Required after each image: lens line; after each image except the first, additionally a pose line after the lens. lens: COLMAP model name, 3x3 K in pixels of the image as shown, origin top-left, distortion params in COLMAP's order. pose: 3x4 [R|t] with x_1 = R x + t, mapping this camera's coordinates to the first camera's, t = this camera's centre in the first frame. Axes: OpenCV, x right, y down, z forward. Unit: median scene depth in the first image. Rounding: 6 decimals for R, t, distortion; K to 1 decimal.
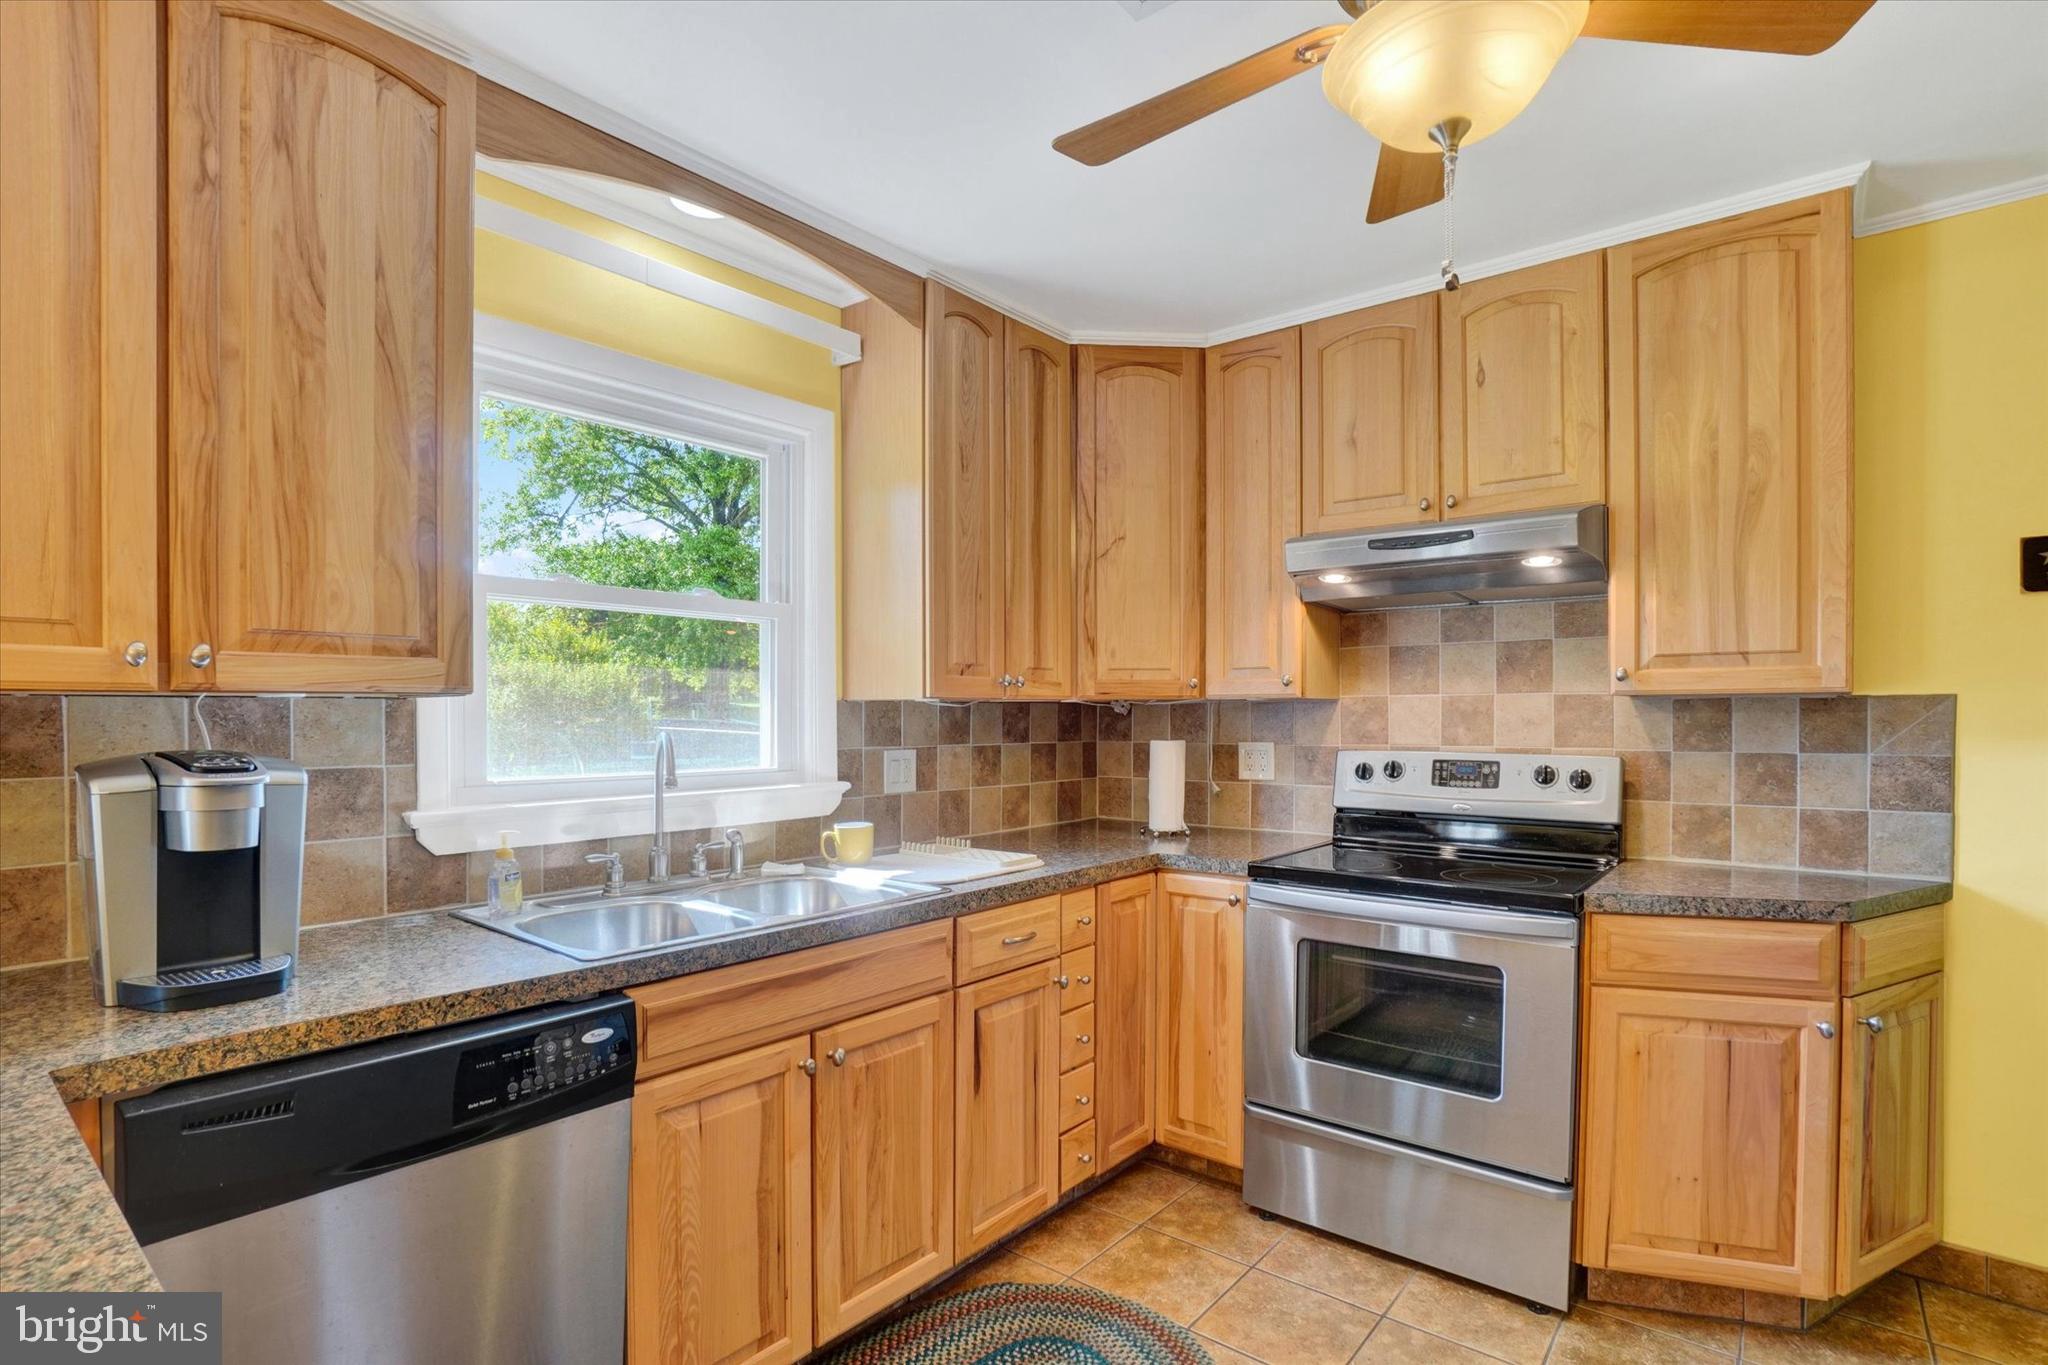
lens RADIAL K [[987.7, 0, 1012.8], [0, 987.7, 723.2], [0, 0, 1]] dist [-0.046592, 0.000068]
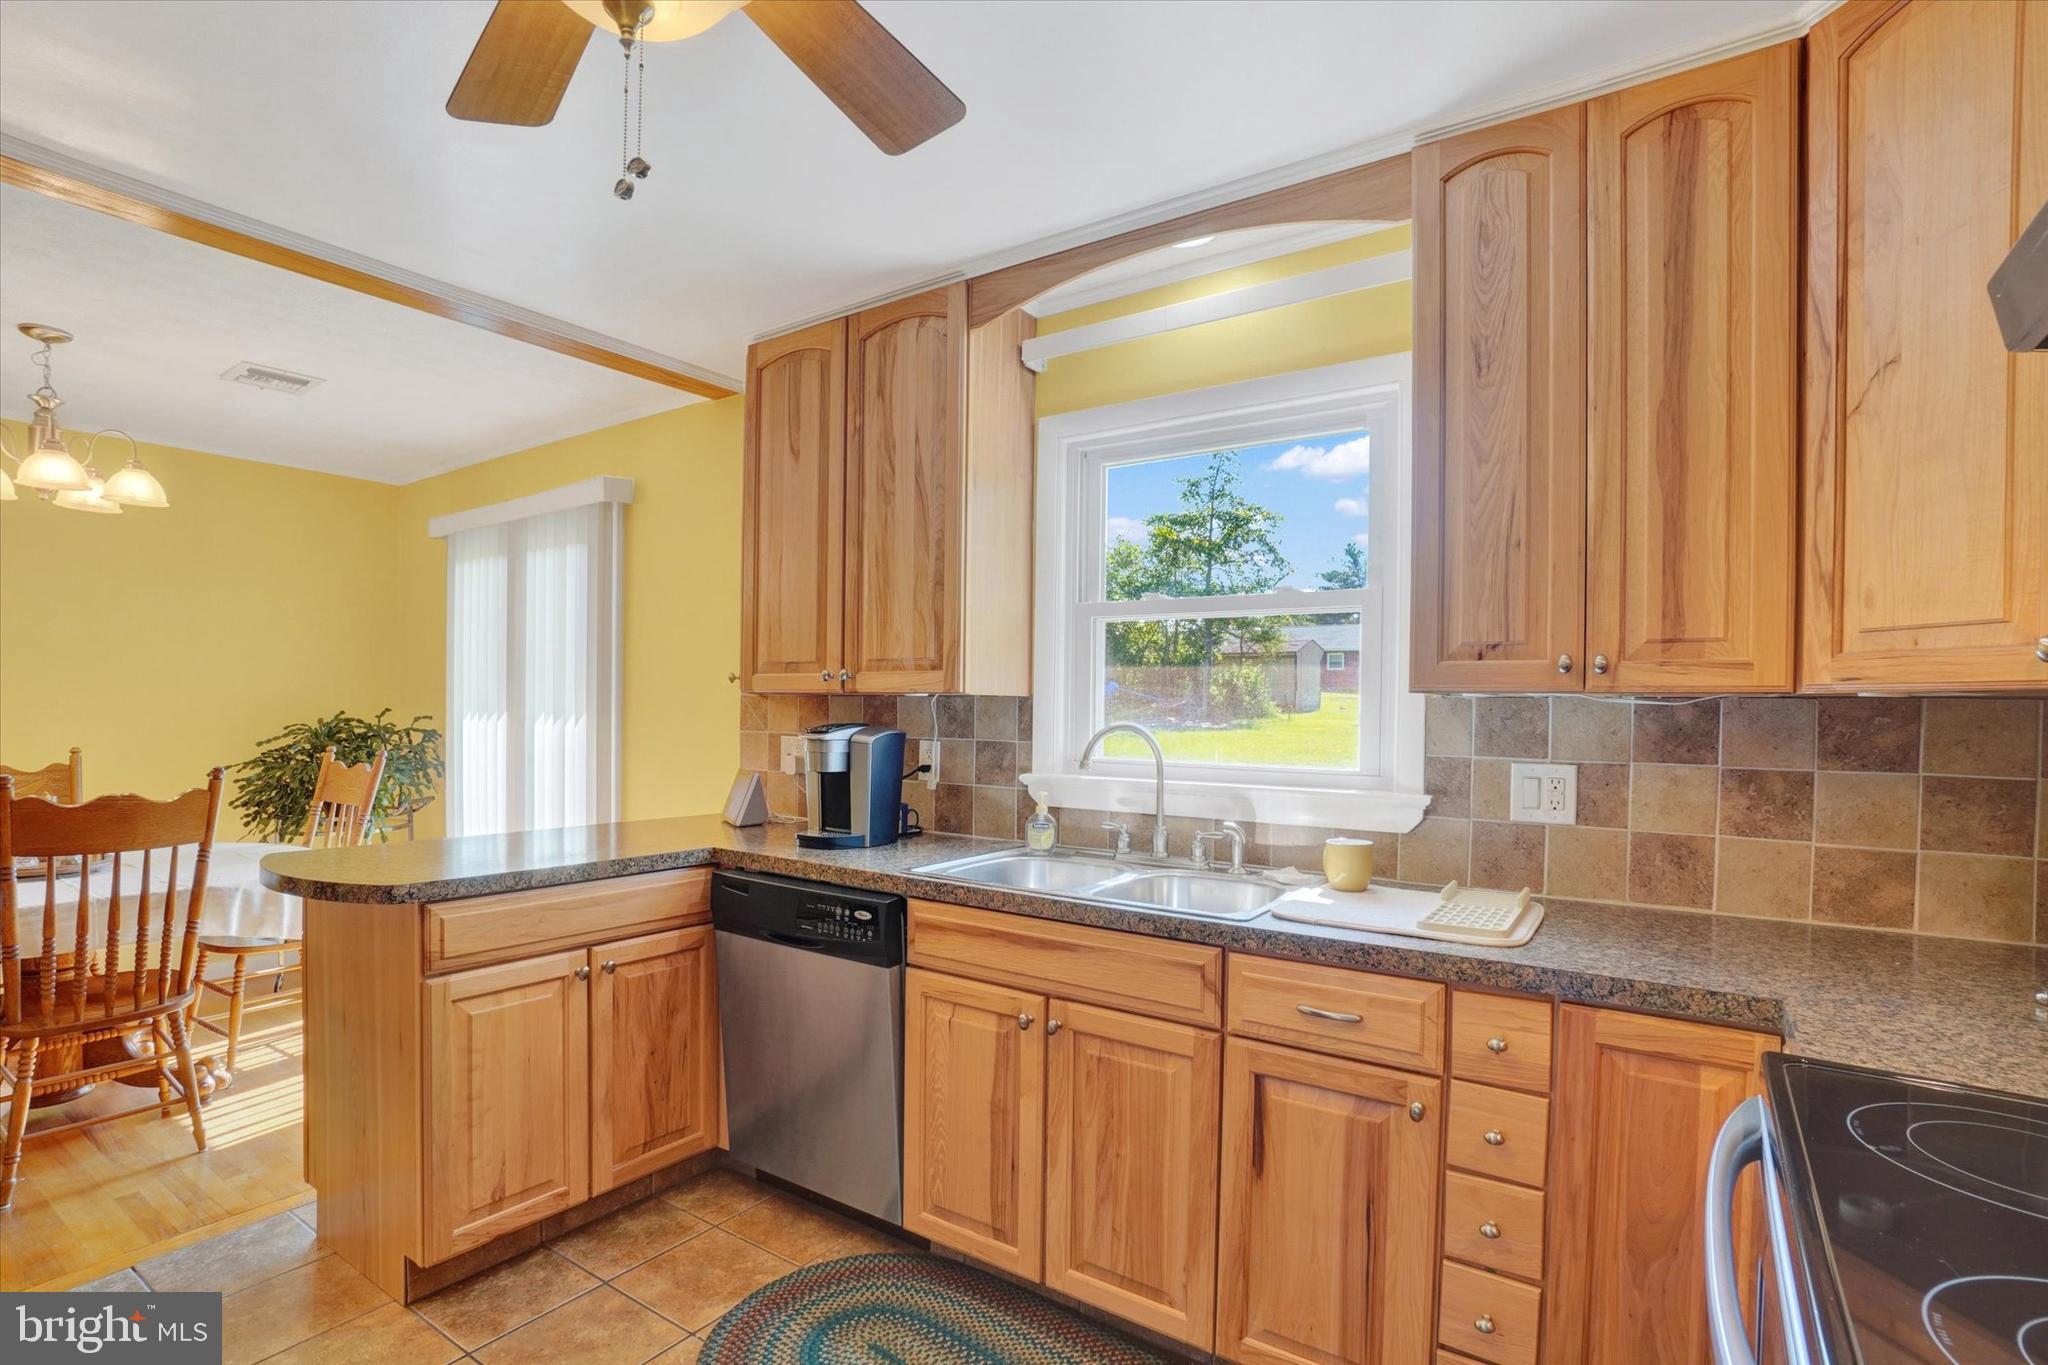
lens RADIAL K [[987.7, 0, 1012.8], [0, 987.7, 723.2], [0, 0, 1]] dist [-0.046592, 0.000068]
pose [[0.085965, 0.018343, -0.996129, 0.745388], [-0.022197, 0.999618, 0.016492, -0.007884], [0.996051, 0.020694, 0.086339, 0.721684]]
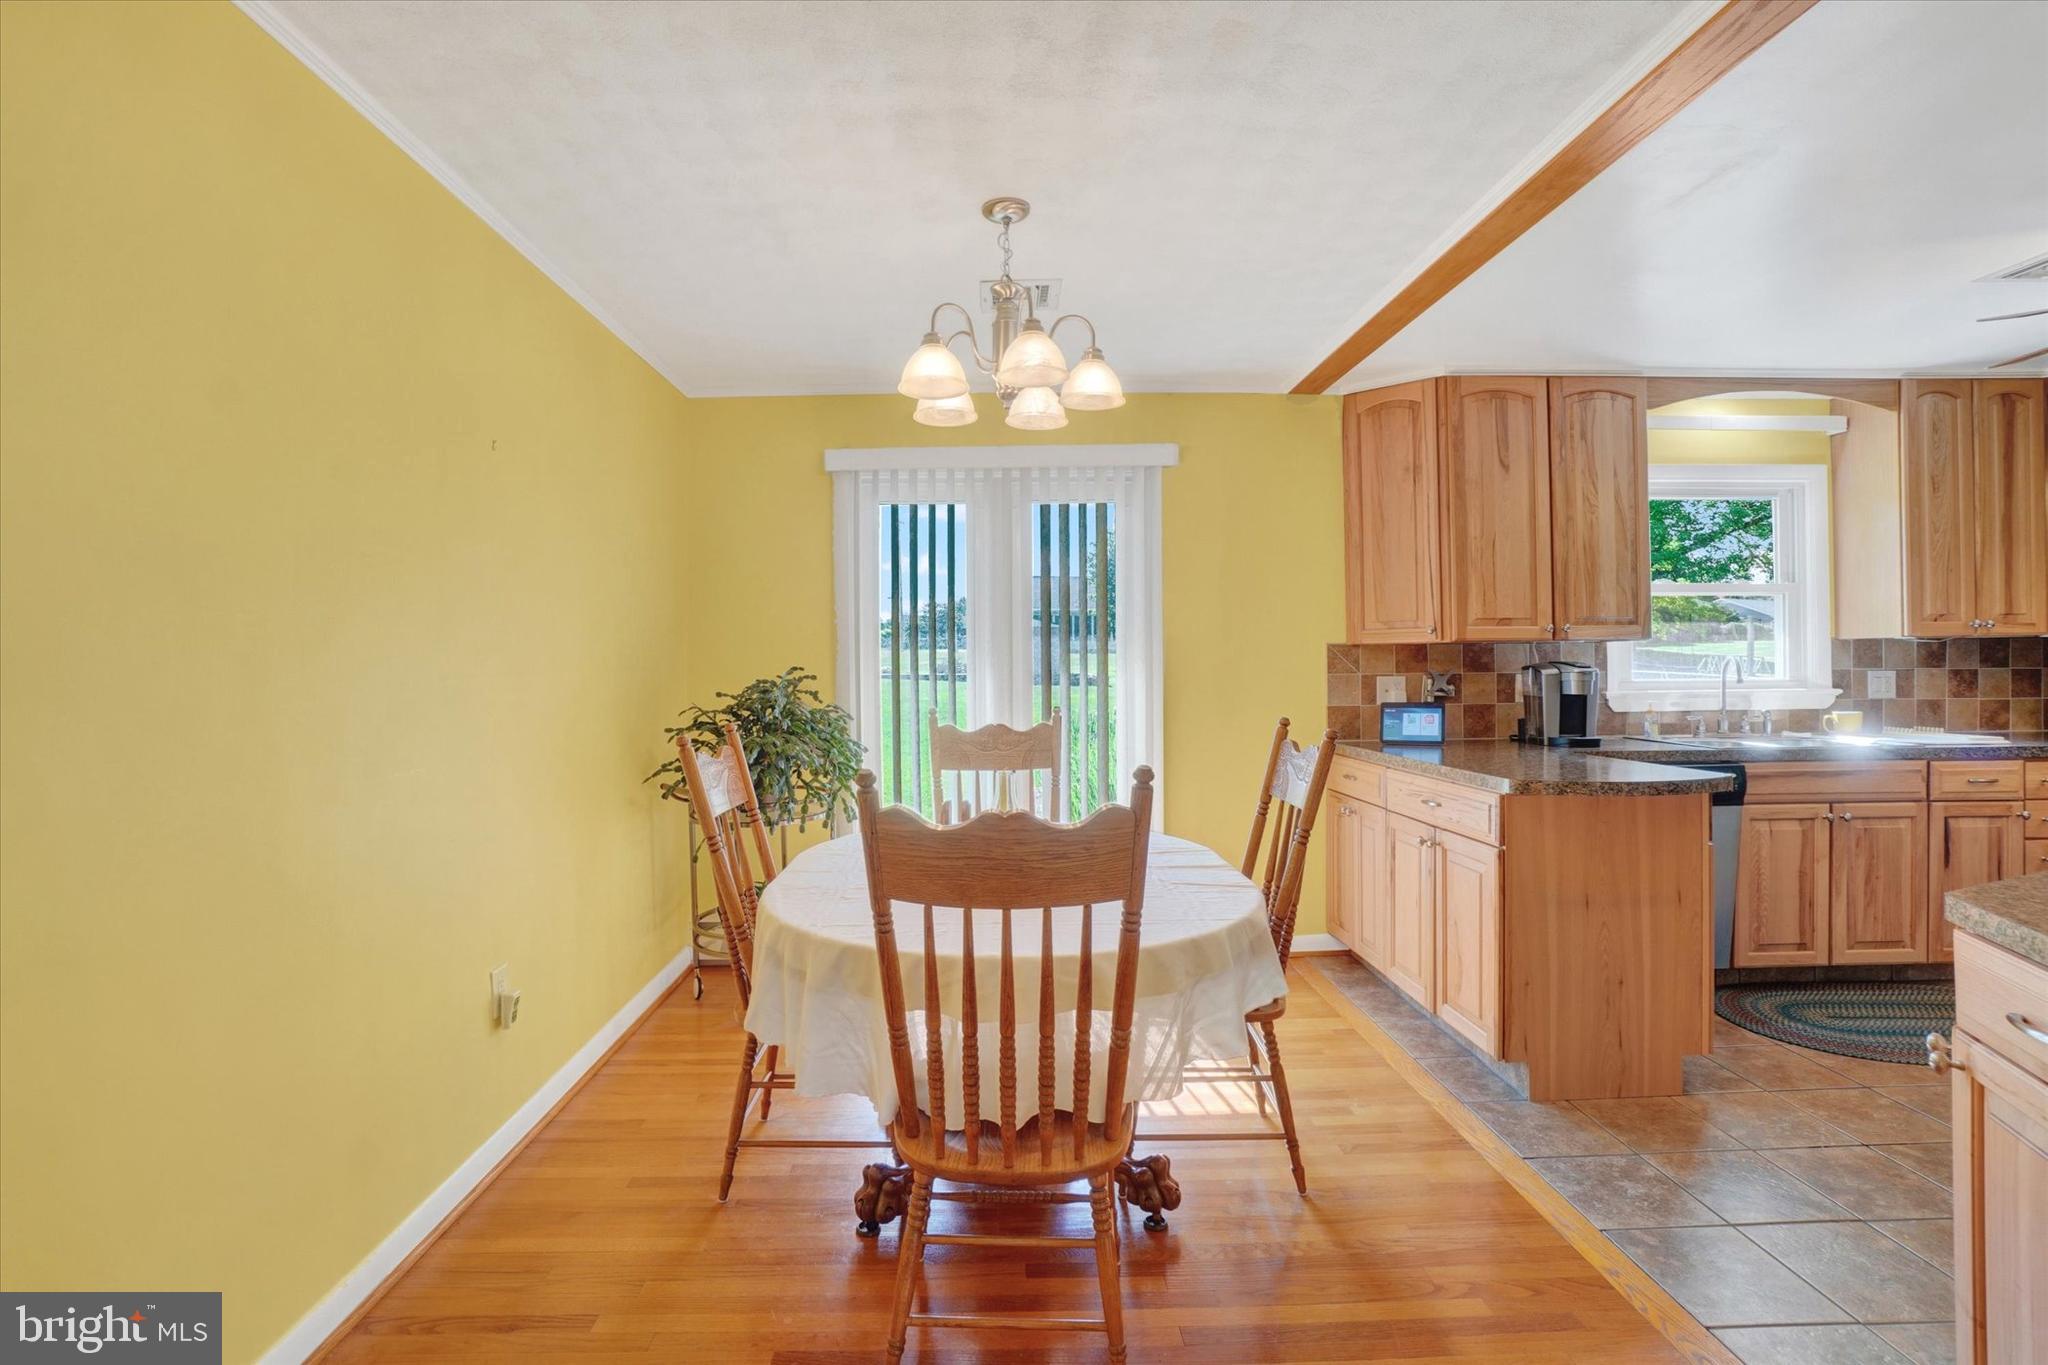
lens RADIAL K [[938.9, 0, 1018.9], [0, 938.9, 662.7], [0, 0, 1]] dist [-0.054915, 0.020552]
pose [[0.654765, -0.006235, -0.755807, 0.099528], [0.000630, 0.999970, -0.007703, 0.032736], [0.755832, 0.004568, 0.654749, -1.251949]]
